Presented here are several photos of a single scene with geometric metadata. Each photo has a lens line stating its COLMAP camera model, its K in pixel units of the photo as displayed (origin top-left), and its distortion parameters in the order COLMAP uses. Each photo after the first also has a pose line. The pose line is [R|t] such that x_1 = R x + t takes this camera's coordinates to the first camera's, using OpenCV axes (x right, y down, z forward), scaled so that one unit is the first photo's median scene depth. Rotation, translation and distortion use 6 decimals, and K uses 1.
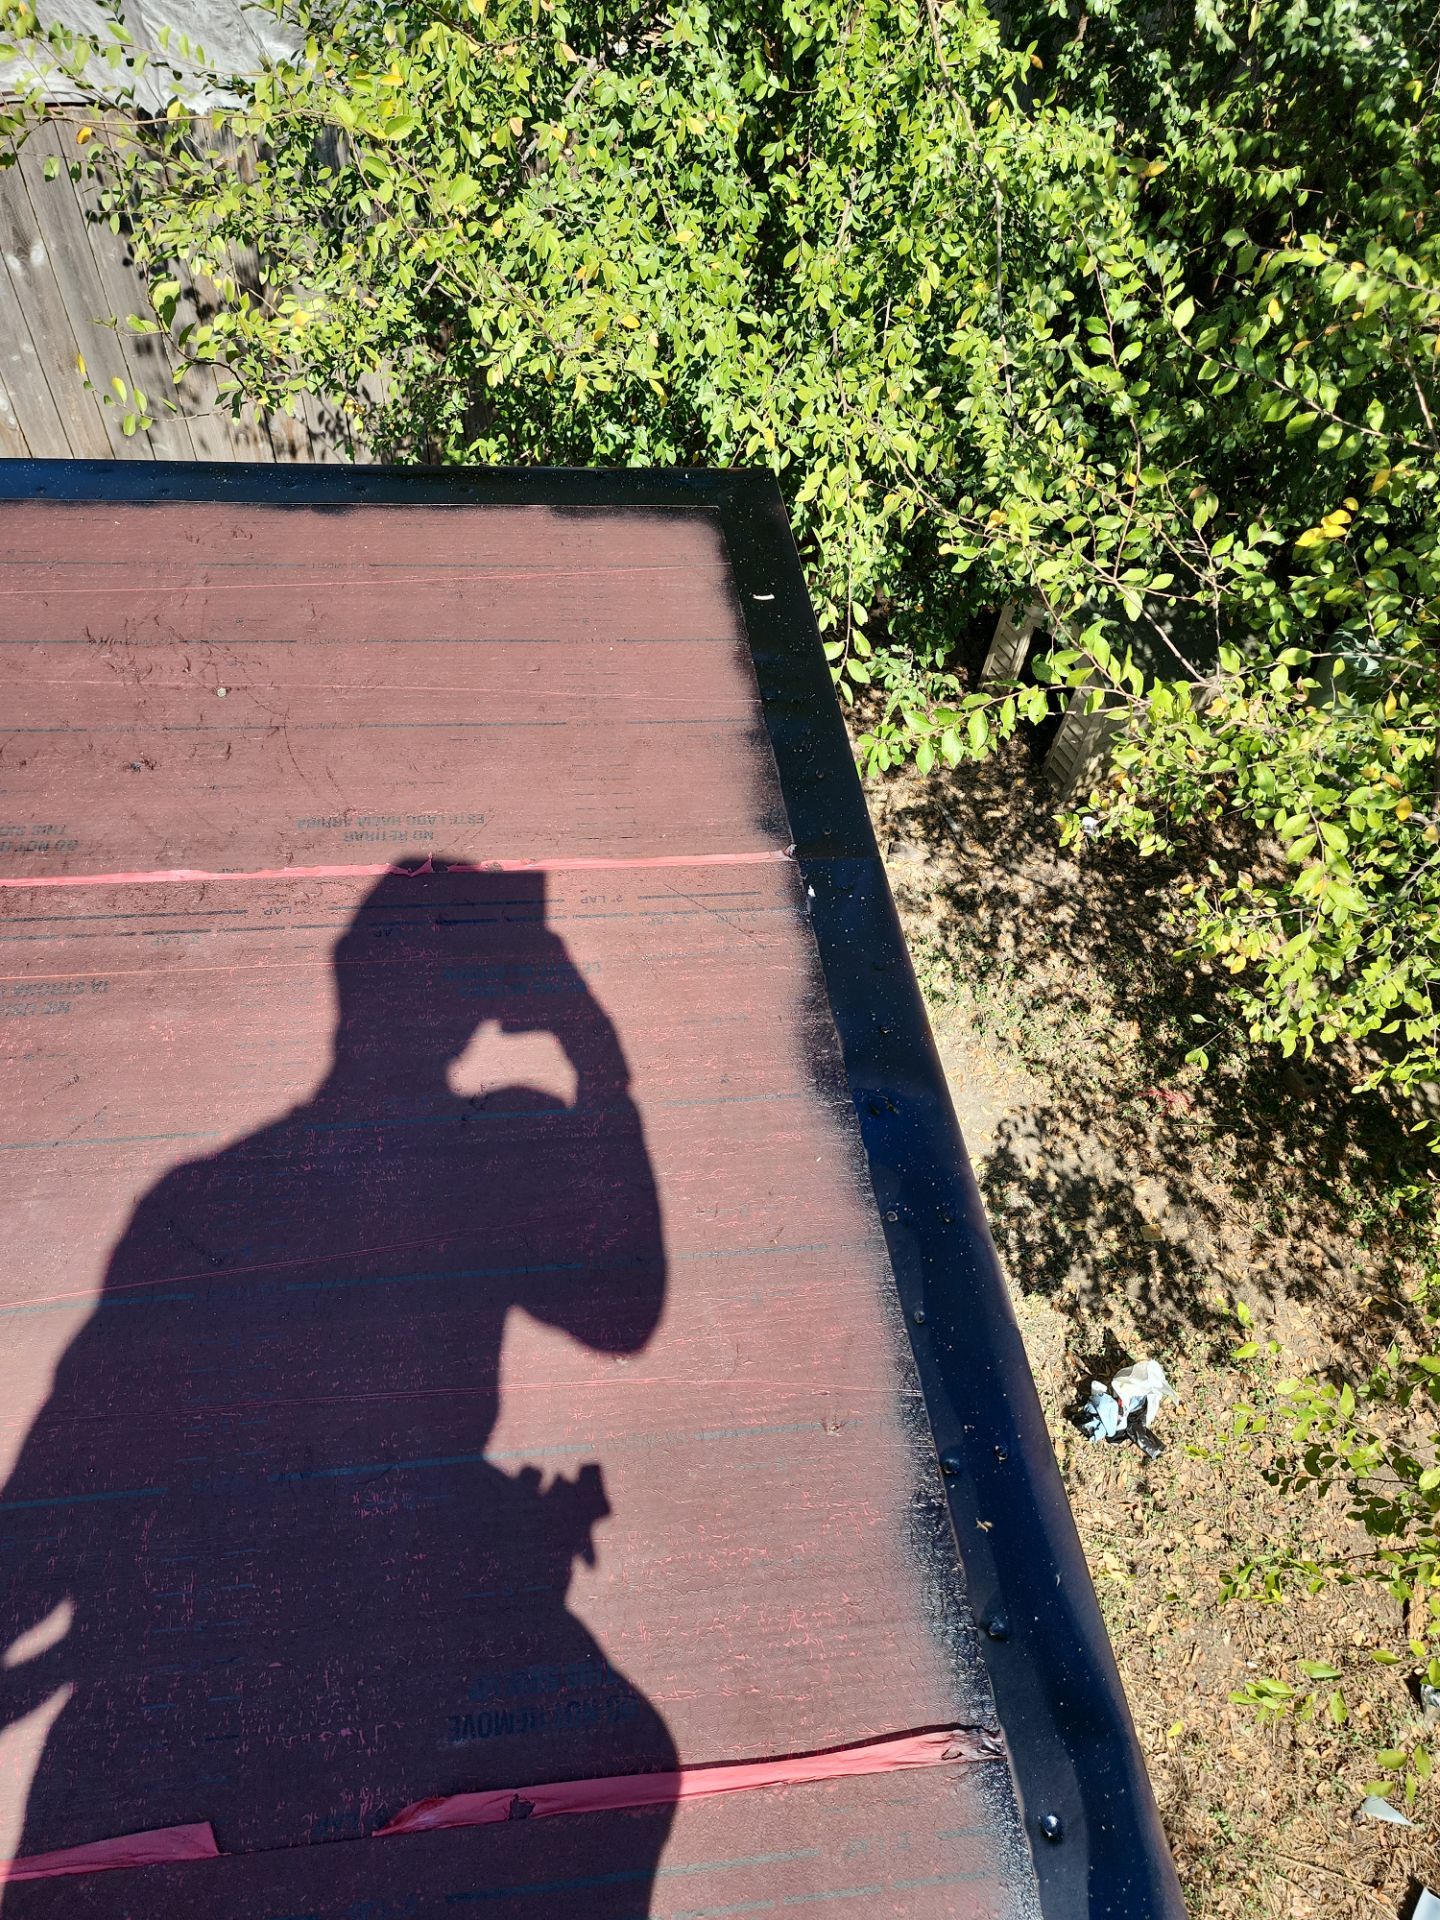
lens RADIAL K [[1335.6, 0, 725.3], [0, 1335.6, 959.0], [0, 0, 1]] dist [0.072579, -0.054577]
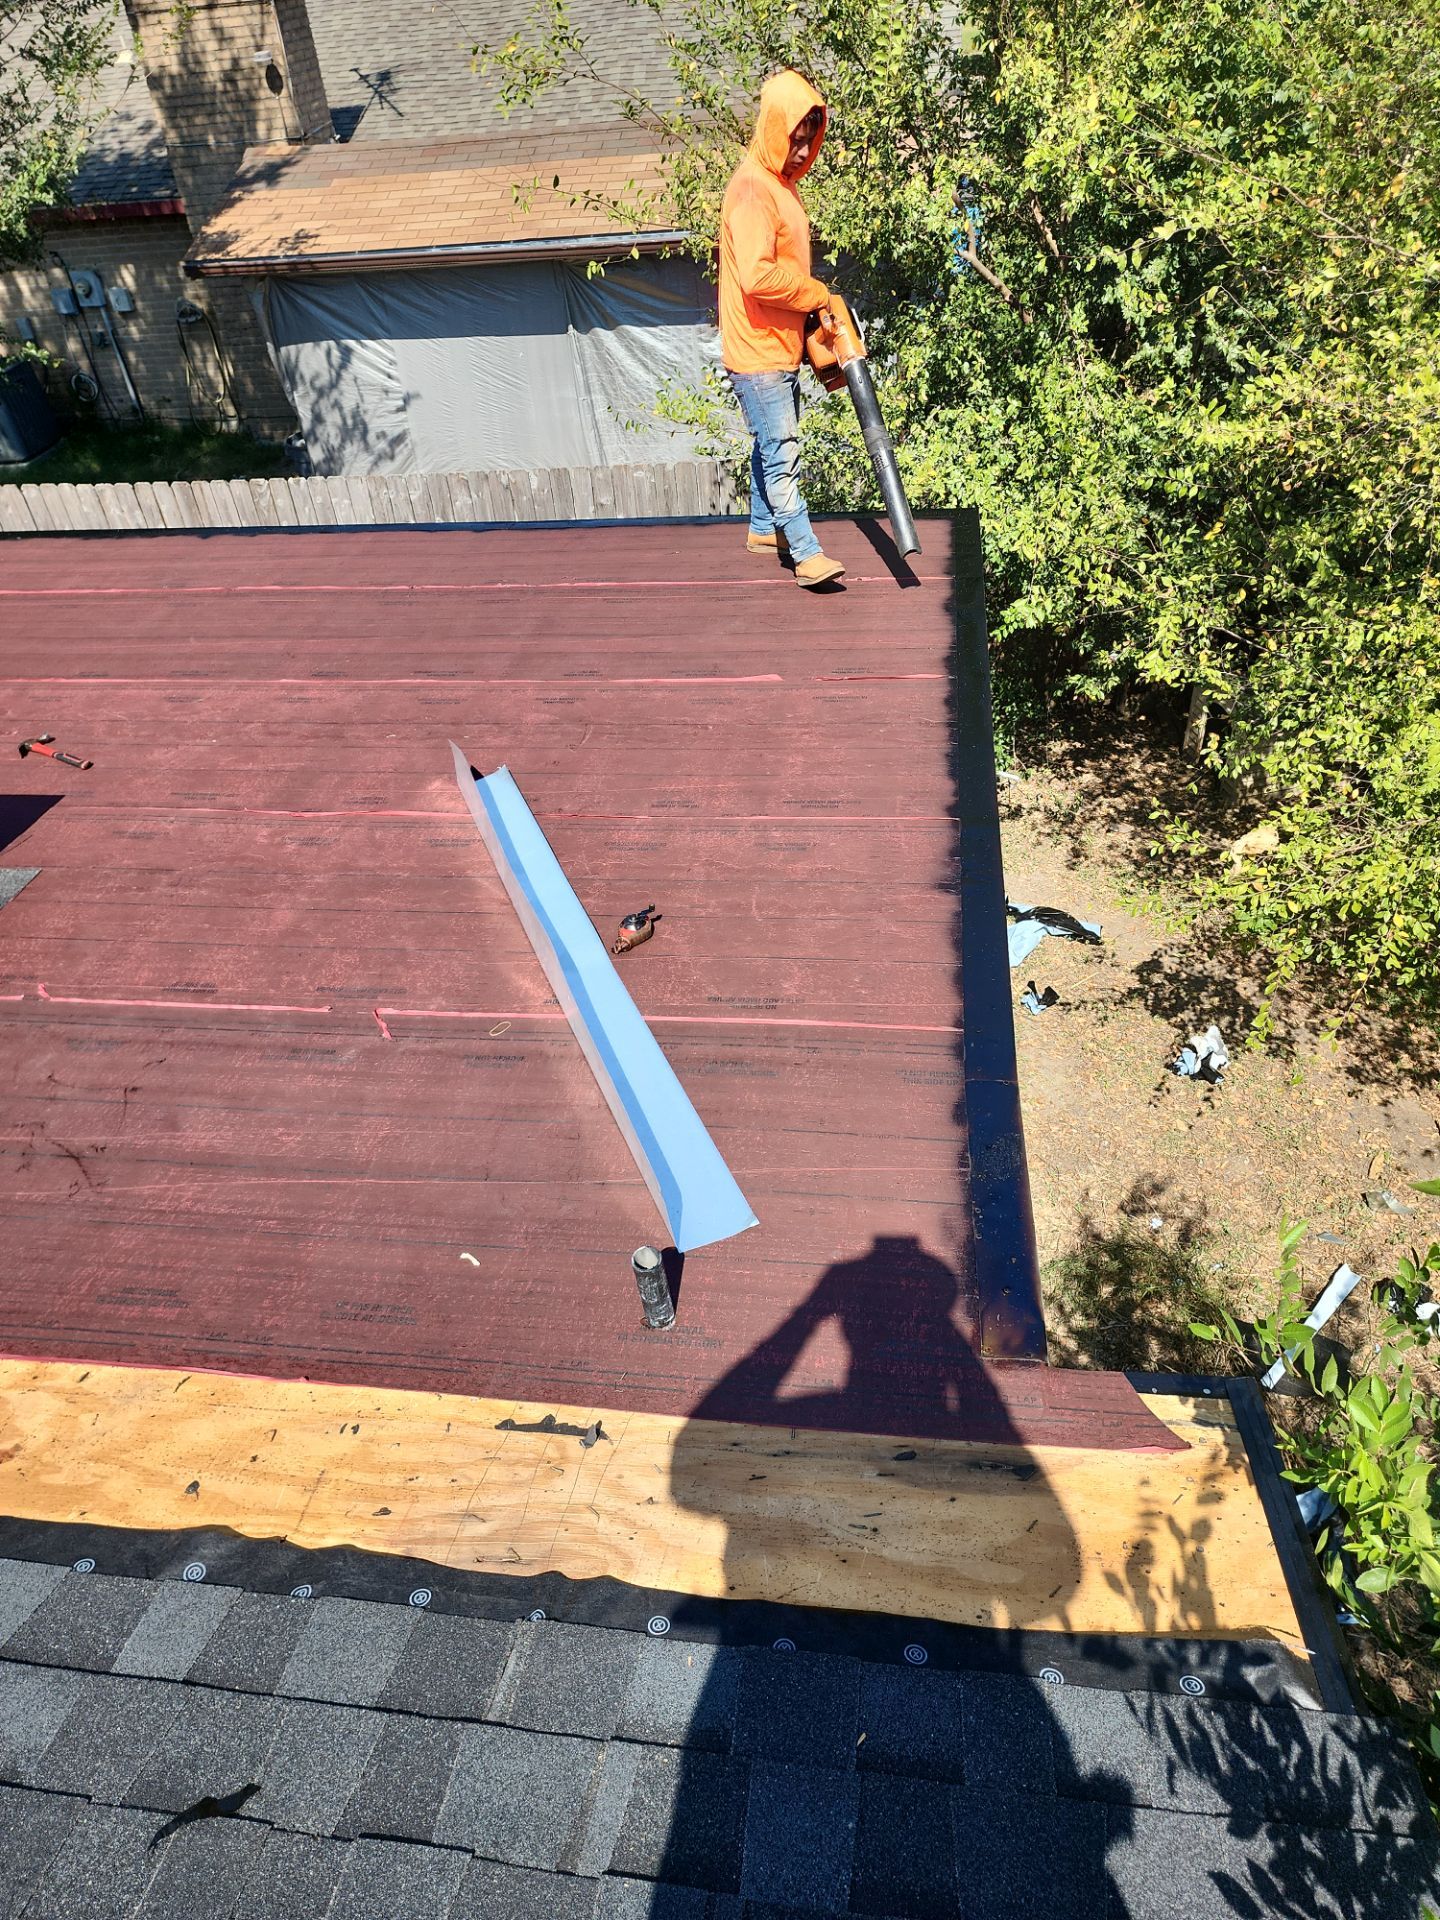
lens RADIAL K [[1335.6, 0, 735.5], [0, 1335.6, 957.5], [0, 0, 1]] dist [0.072579, -0.054577]
pose [[0.949370, 0.036352, -0.312051, 0.244156], [-0.131072, 0.948537, -0.288267, 0.713120], [0.285513, 0.314573, 0.905277, -0.673351]]
